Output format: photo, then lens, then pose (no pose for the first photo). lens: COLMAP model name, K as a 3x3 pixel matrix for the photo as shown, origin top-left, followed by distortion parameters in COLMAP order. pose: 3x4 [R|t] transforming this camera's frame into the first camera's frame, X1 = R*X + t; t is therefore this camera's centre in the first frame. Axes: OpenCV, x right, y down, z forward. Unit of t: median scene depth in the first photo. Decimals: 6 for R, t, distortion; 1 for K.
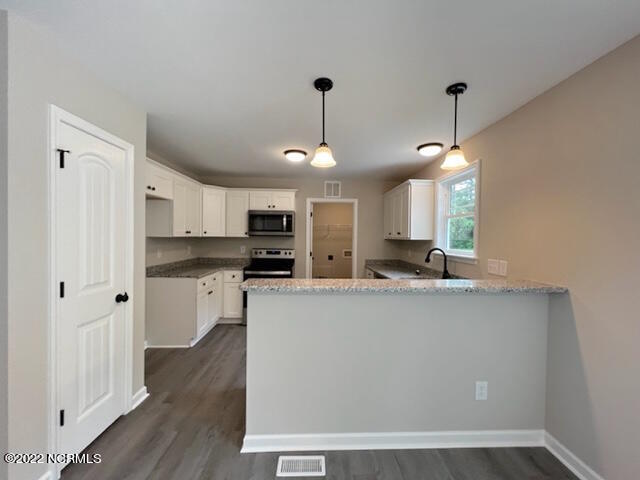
lens RADIAL K [[256.3, 0, 319.7], [0, 256.3, 240.8], [0, 0, 1]] dist [-0.000902, 0.000098]
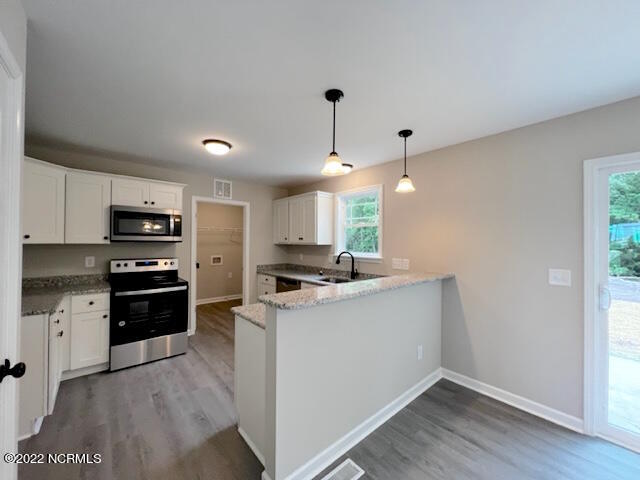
lens RADIAL K [[256.3, 0, 319.7], [0, 256.3, 240.8], [0, 0, 1]] dist [-0.000902, 0.000098]
pose [[0.776048, -0.003703, 0.630663, -0.343333], [0.011537, 0.999899, -0.008326, -0.011570], [-0.630568, 0.013737, 0.776012, 0.126636]]
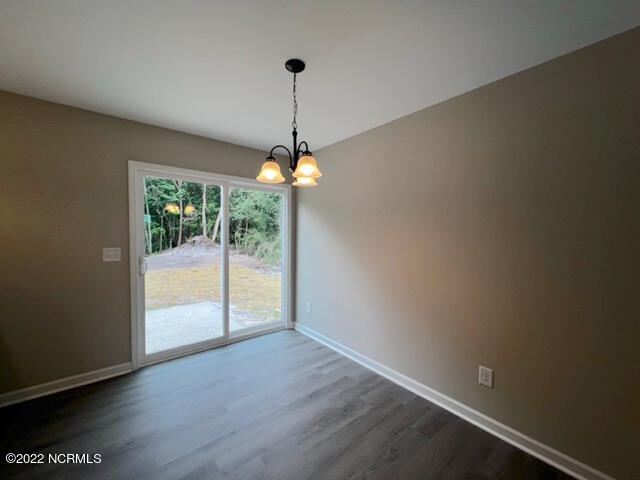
lens RADIAL K [[256.3, 0, 319.7], [0, 256.3, 240.8], [0, 0, 1]] dist [-0.000902, 0.000098]
pose [[-0.612005, -0.048929, 0.789339, -0.433213], [-0.007359, 0.998393, 0.056182, -0.006951], [-0.790820, 0.028575, -0.611381, 0.215183]]
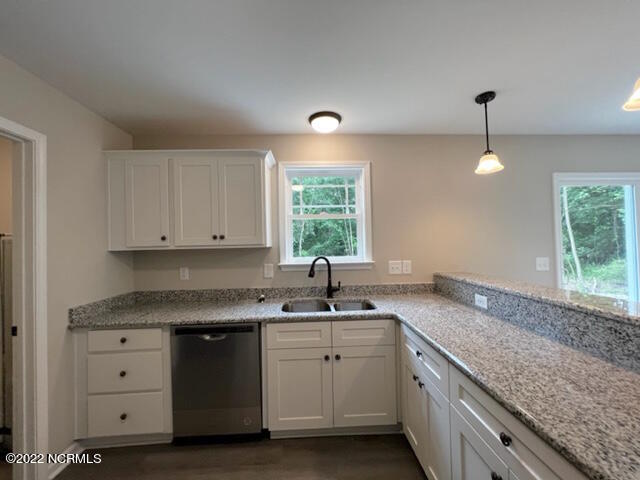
lens RADIAL K [[256.3, 0, 319.7], [0, 256.3, 240.8], [0, 0, 1]] dist [-0.000902, 0.000098]
pose [[-0.011529, 0.001740, 0.999932, -0.262211], [0.036539, 0.999331, -0.001317, -0.014477], [-0.999266, 0.036521, -0.011585, 0.879783]]
